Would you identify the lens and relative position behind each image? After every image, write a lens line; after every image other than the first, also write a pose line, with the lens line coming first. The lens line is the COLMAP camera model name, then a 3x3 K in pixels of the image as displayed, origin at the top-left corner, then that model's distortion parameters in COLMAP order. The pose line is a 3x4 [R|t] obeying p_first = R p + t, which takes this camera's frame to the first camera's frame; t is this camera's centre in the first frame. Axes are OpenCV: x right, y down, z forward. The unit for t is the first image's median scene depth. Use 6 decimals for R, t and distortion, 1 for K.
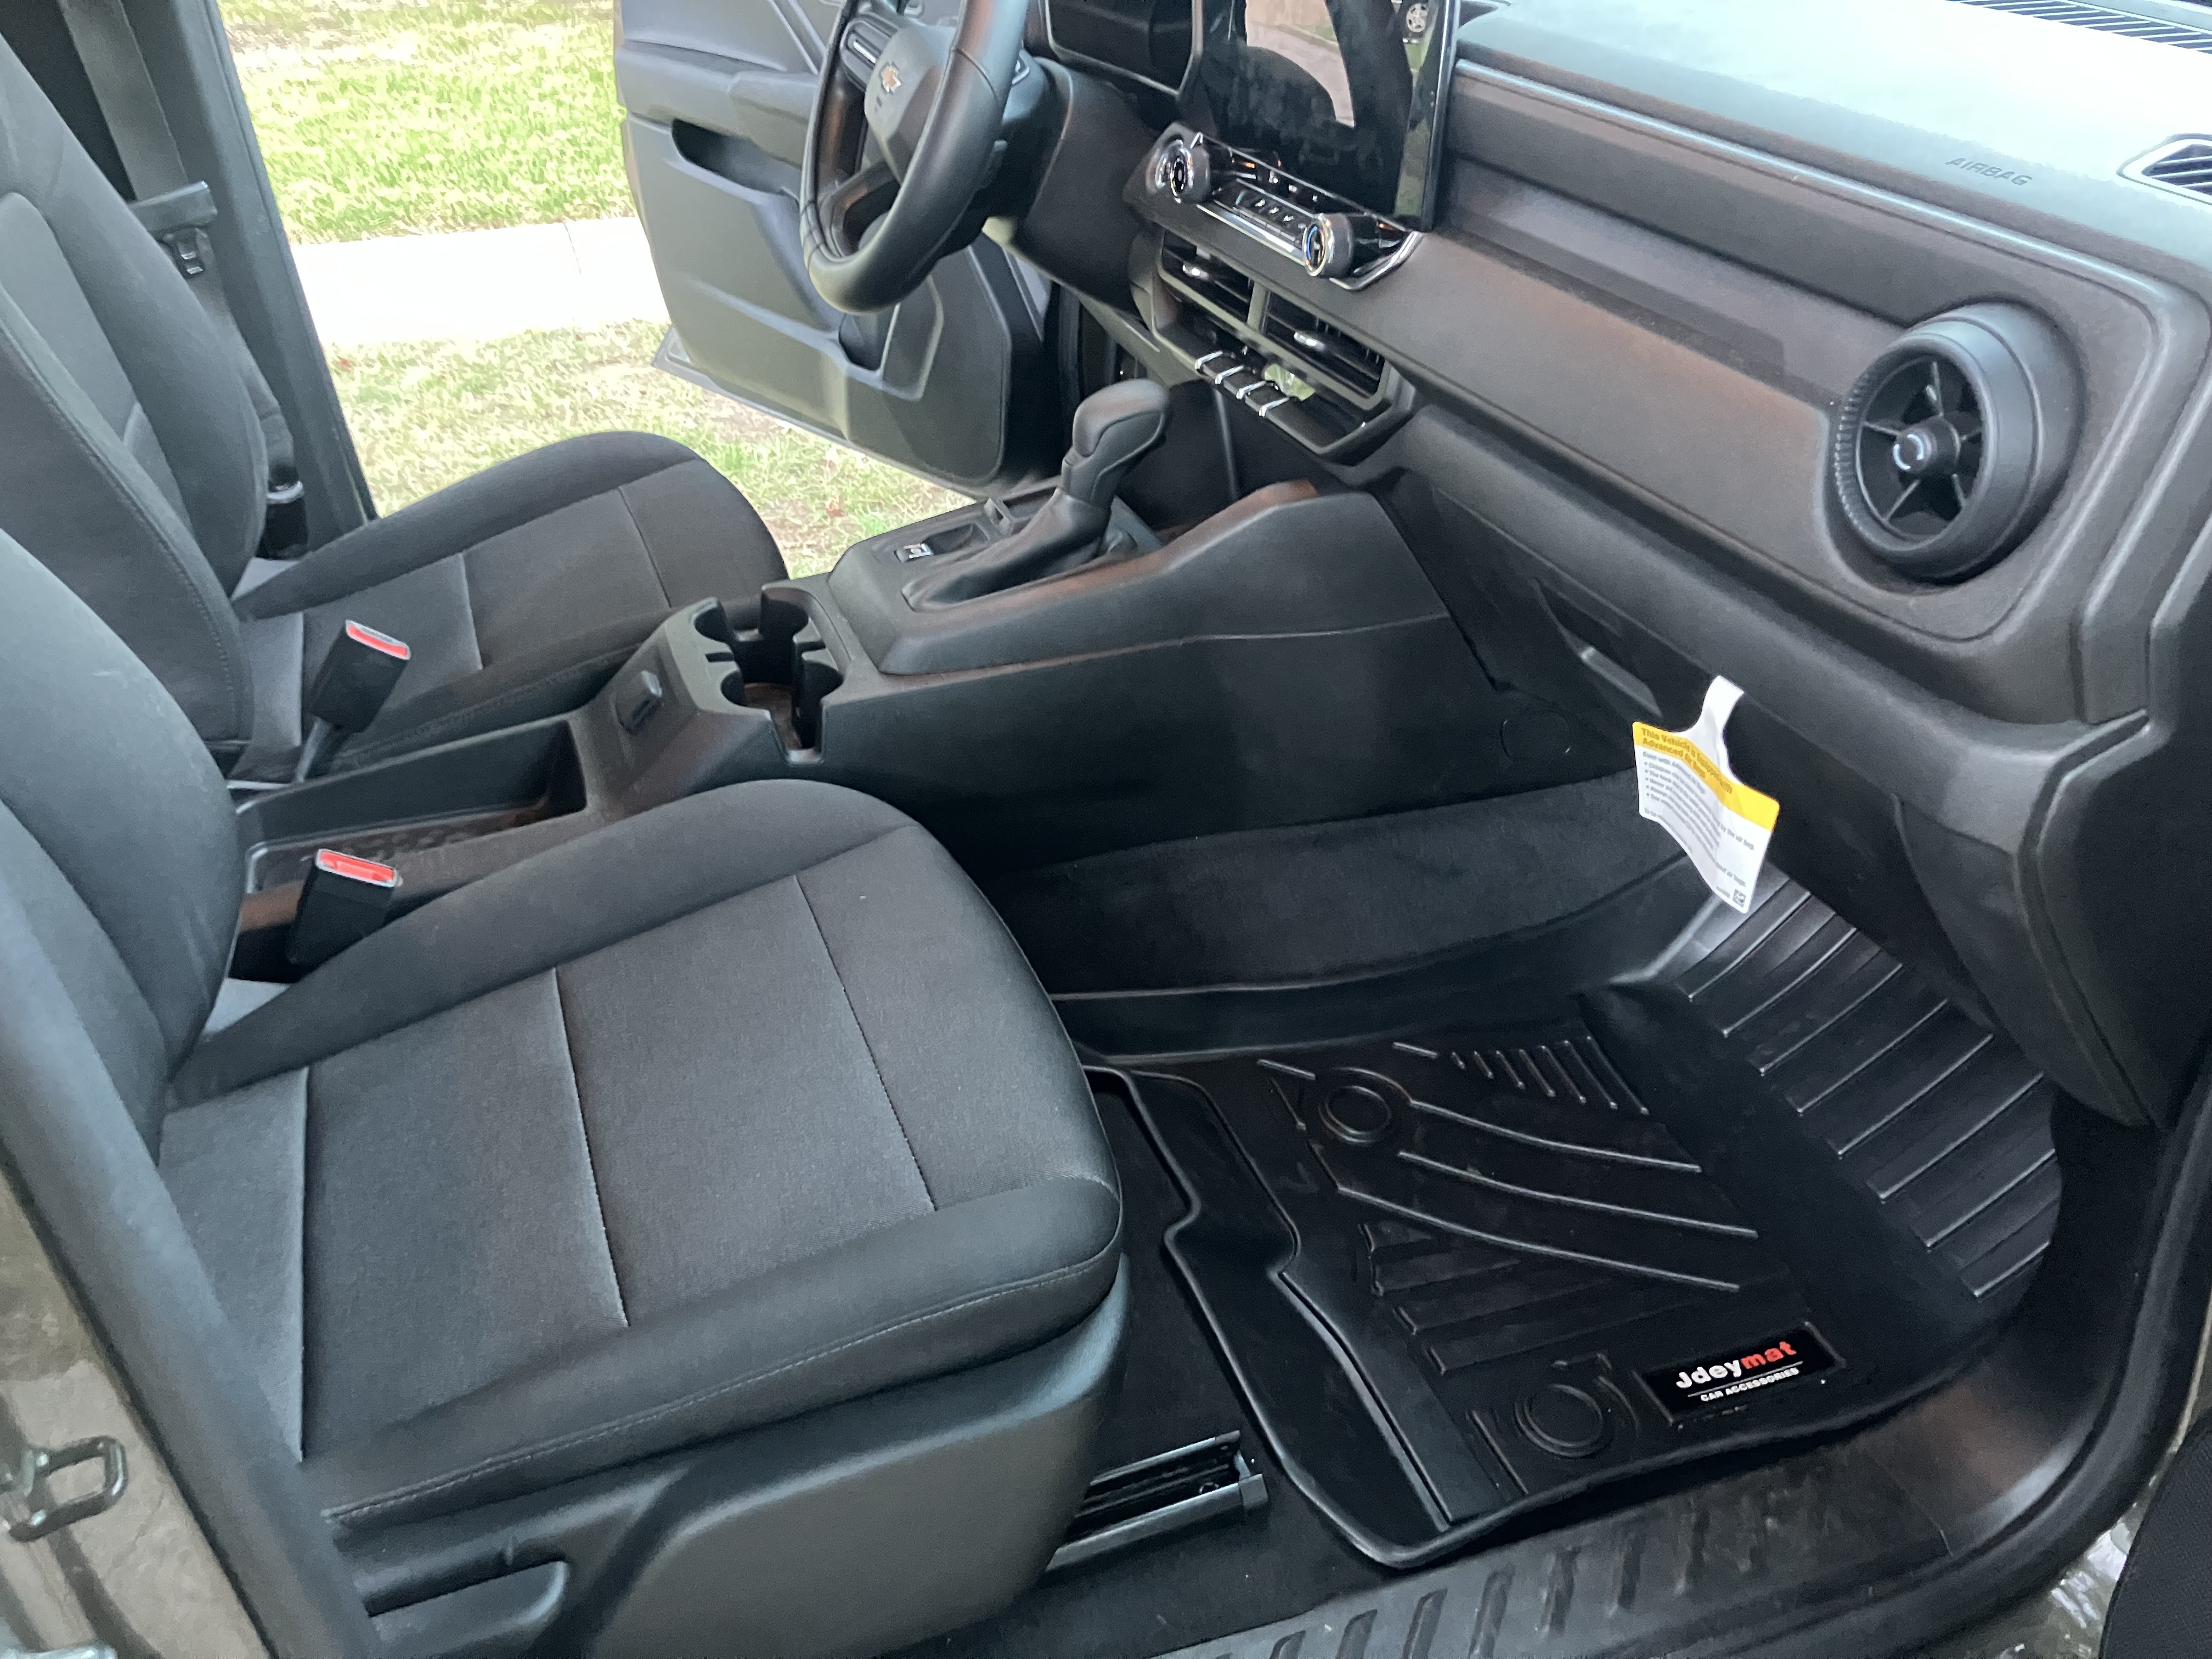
lens RADIAL K [[1813.9, 0, 1122.9], [0, 1813.9, 841.2], [0, 0, 1]] dist [0.053730, -0.091999]
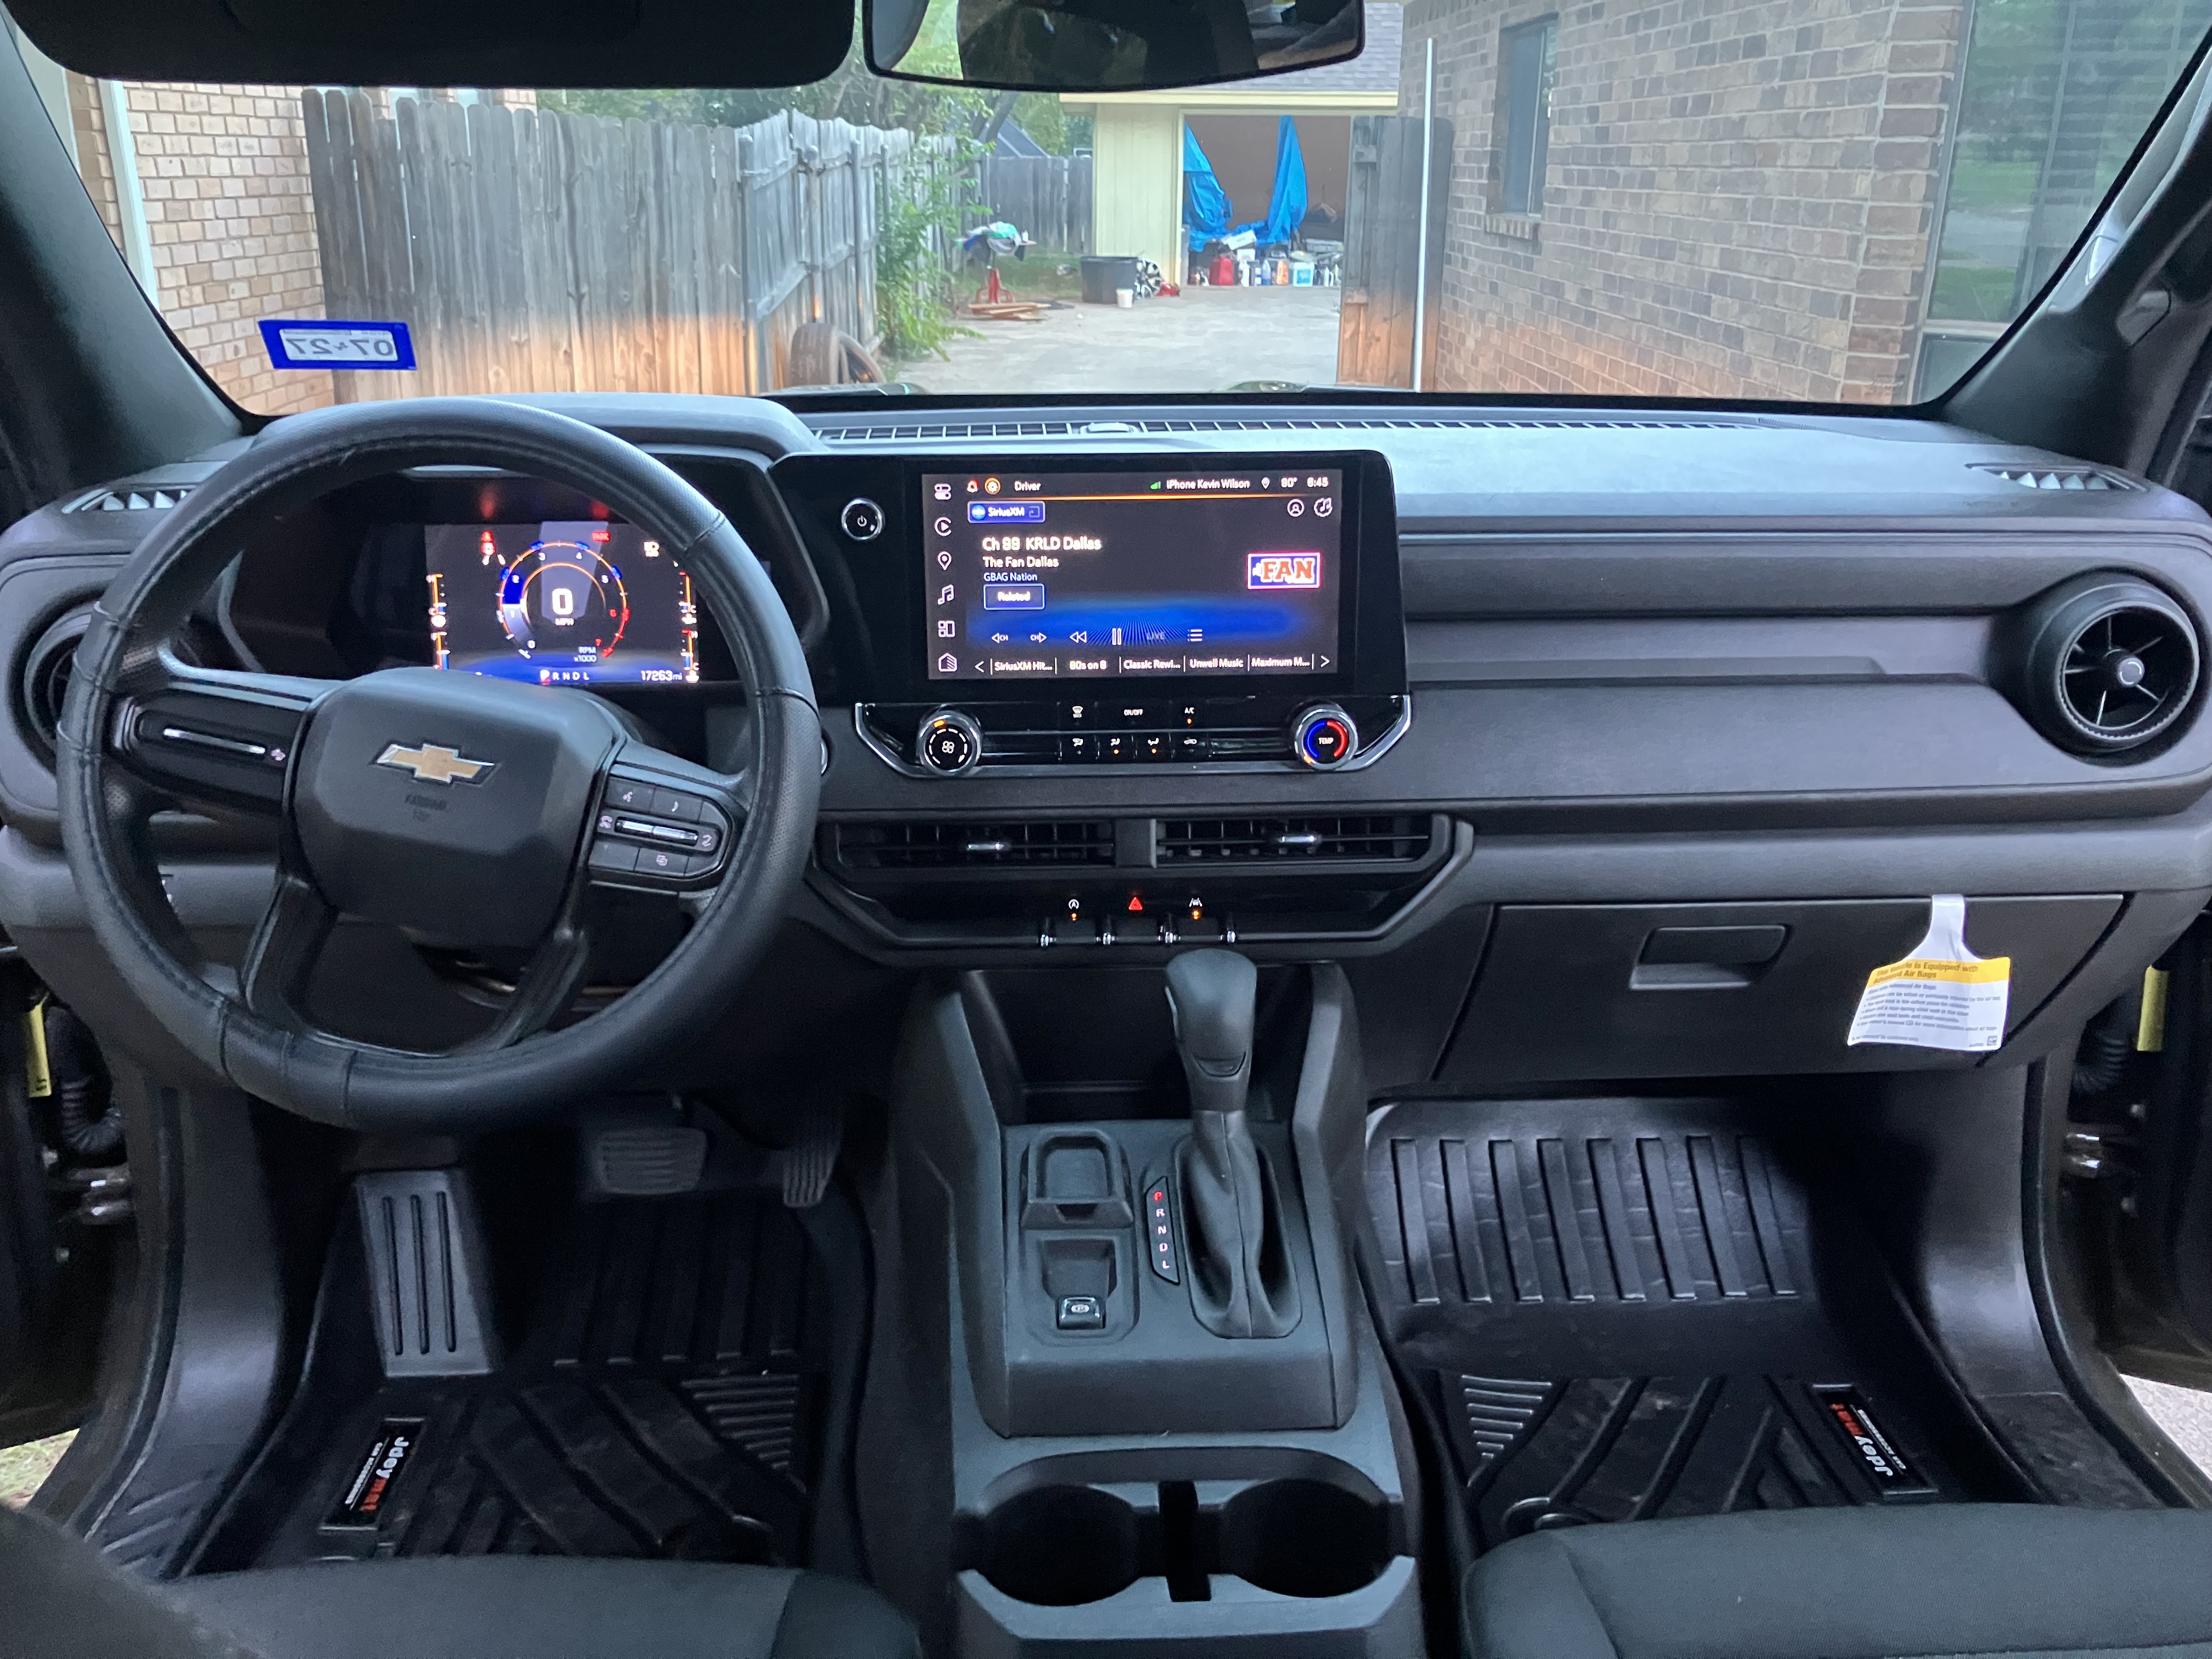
lens RADIAL K [[1813.9, 0, 1122.9], [0, 1813.9, 841.2], [0, 0, 1]] dist [0.053730, -0.091999]
pose [[0.307205, -0.309447, 0.899926, -0.722681], [0.501970, 0.856091, 0.123018, -0.414189], [-0.808487, 0.413945, 0.418329, 0.658763]]
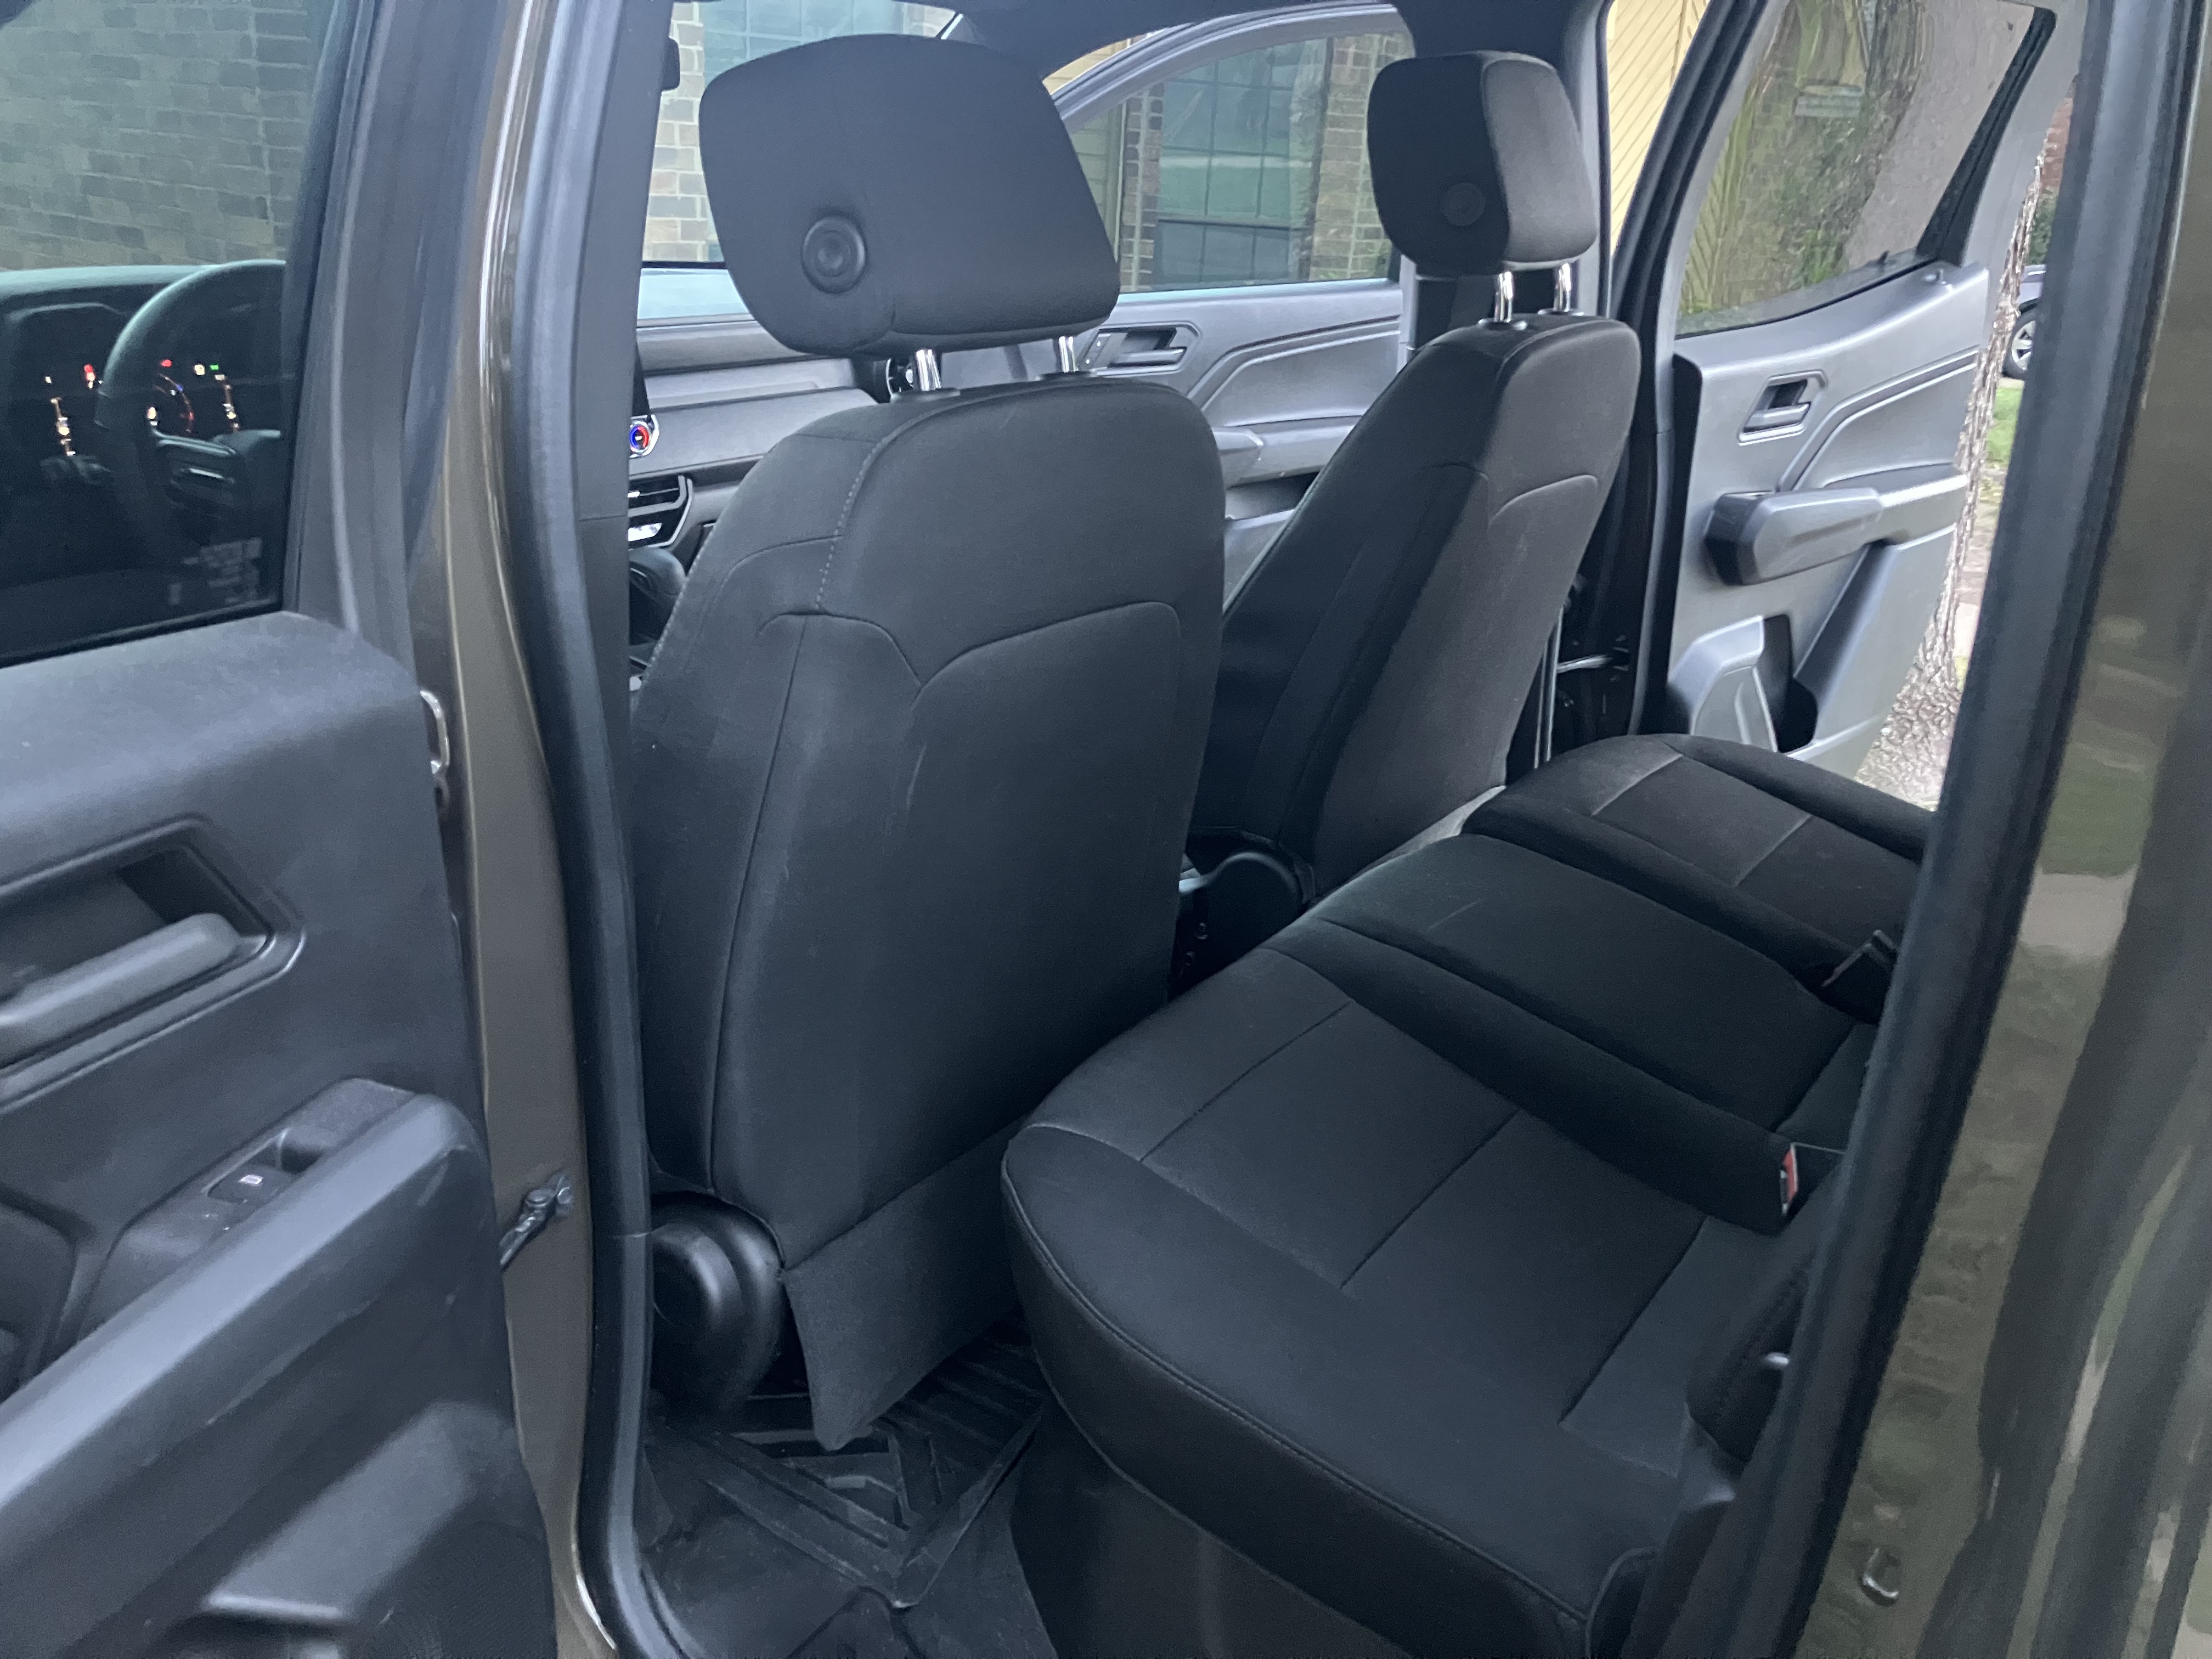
lens RADIAL K [[1813.9, 0, 1122.9], [0, 1813.9, 841.2], [0, 0, 1]] dist [0.053730, -0.091999]
pose [[-0.576949, -0.309423, 0.755902, -1.508893], [0.399399, 0.700395, 0.591547, -0.842916], [-0.712468, 0.643199, -0.280509, 1.301526]]
